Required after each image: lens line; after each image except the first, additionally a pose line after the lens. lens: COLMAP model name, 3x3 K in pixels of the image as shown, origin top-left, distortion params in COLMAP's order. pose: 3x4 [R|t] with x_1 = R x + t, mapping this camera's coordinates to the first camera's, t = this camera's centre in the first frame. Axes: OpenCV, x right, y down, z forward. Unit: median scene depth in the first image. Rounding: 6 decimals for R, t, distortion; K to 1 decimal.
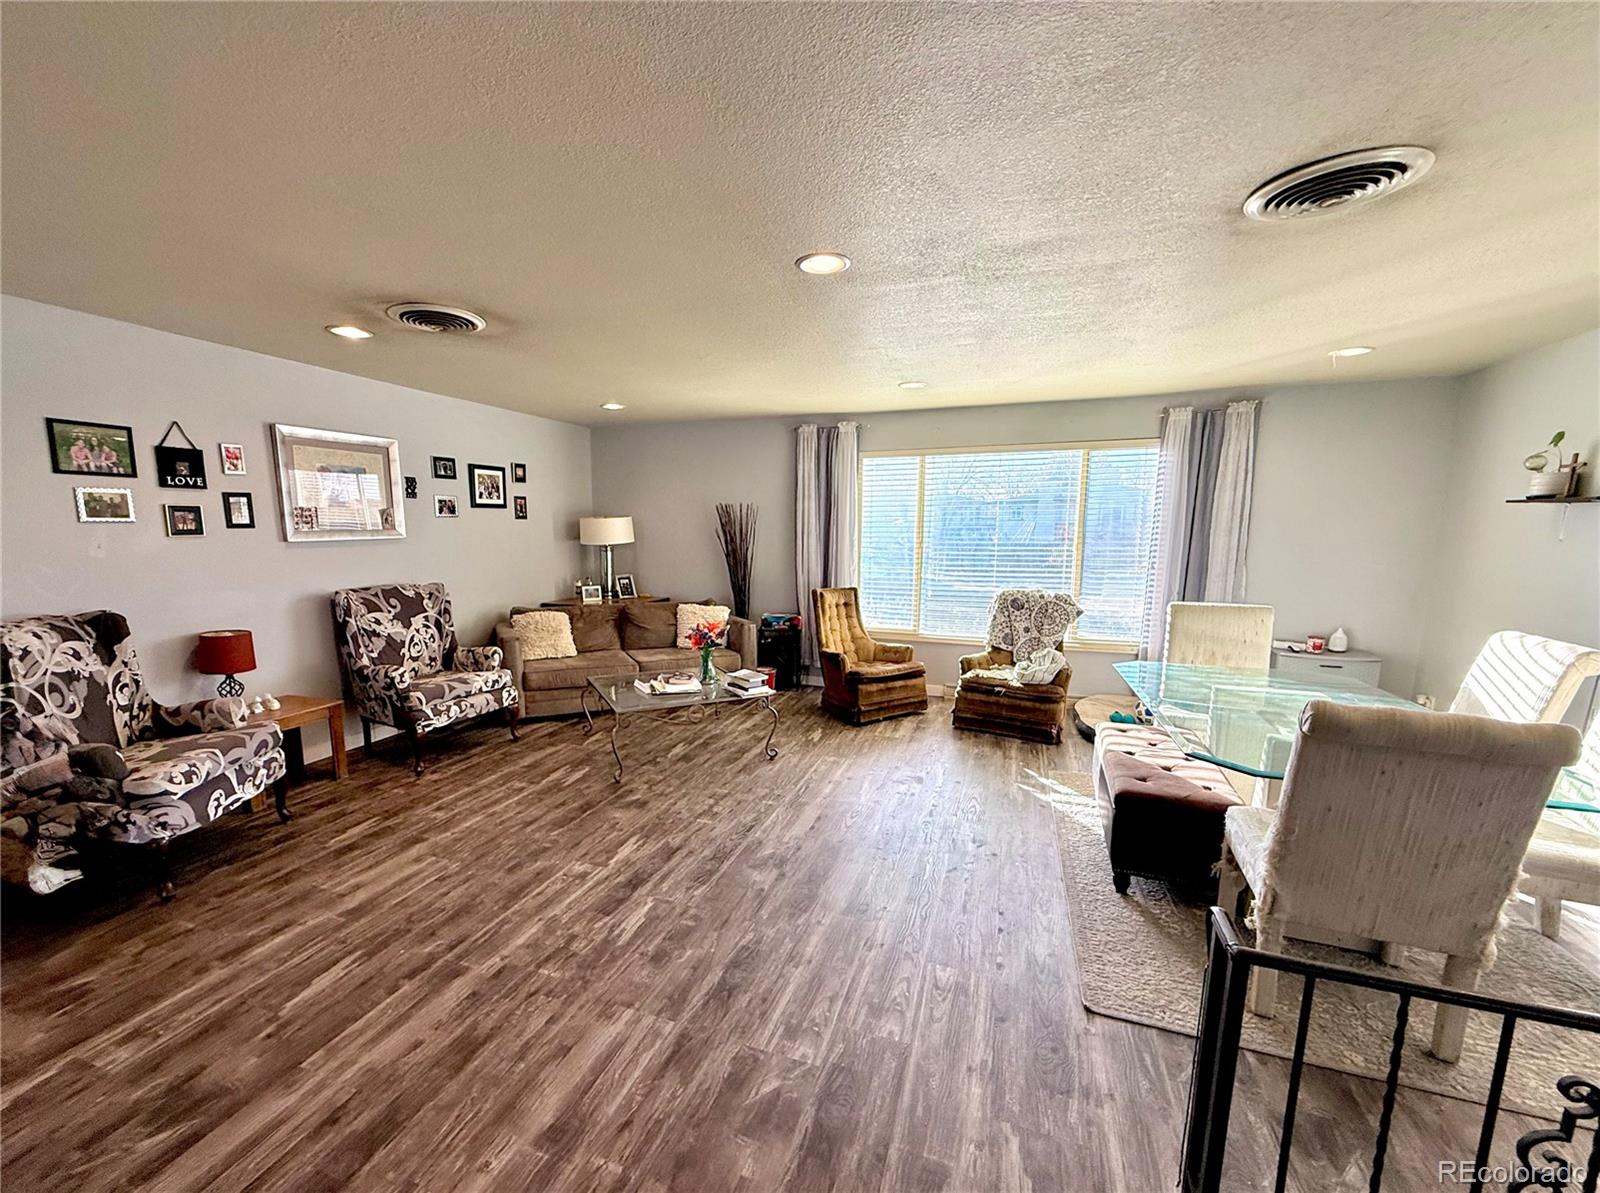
lens RADIAL K [[665.8, 0, 758.2], [0, 665.8, 626.1], [0, 0, 1]] dist [0.000274, 0.000333]
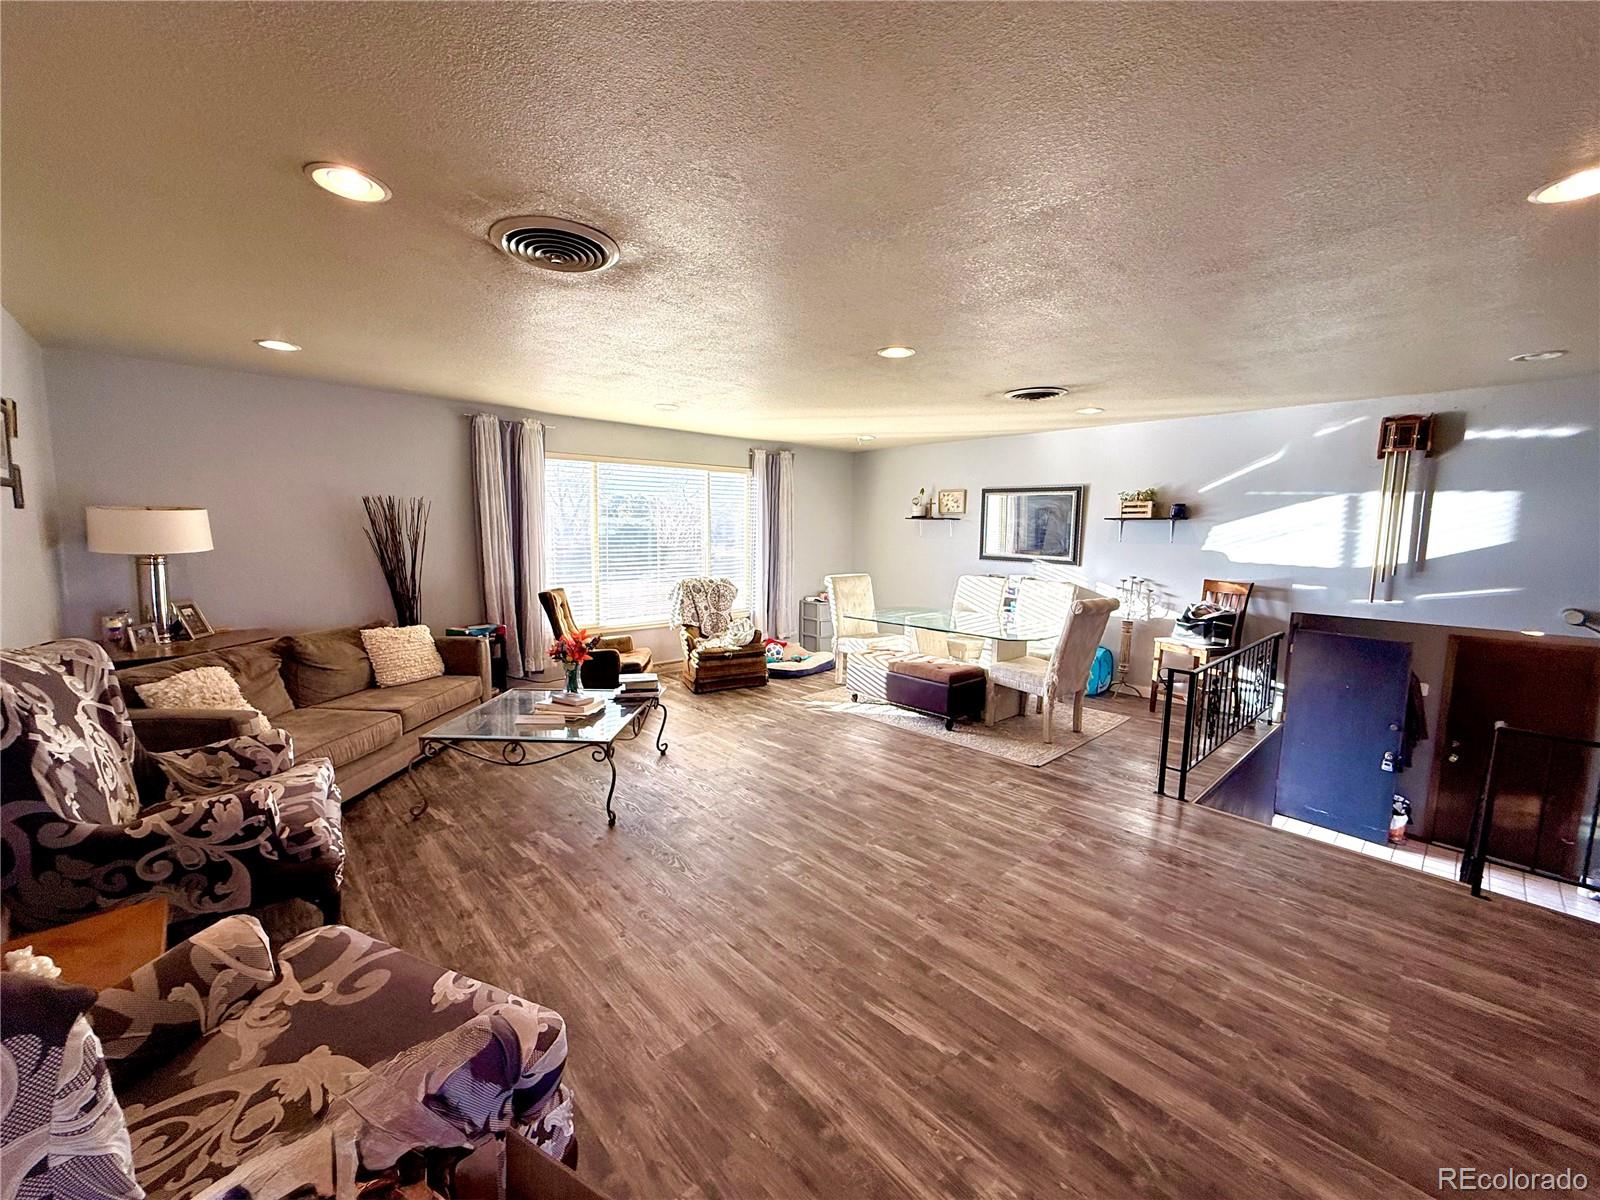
lens RADIAL K [[634.0, 0, 797.2], [0, 634.0, 597.3], [0, 0, 1]] dist [0.000383, 0.000195]
pose [[0.443587, -0.093809, 0.891308, -0.806747], [0.120895, 0.991680, 0.044206, -0.063568], [-0.888040, 0.088146, 0.451238, 0.384074]]
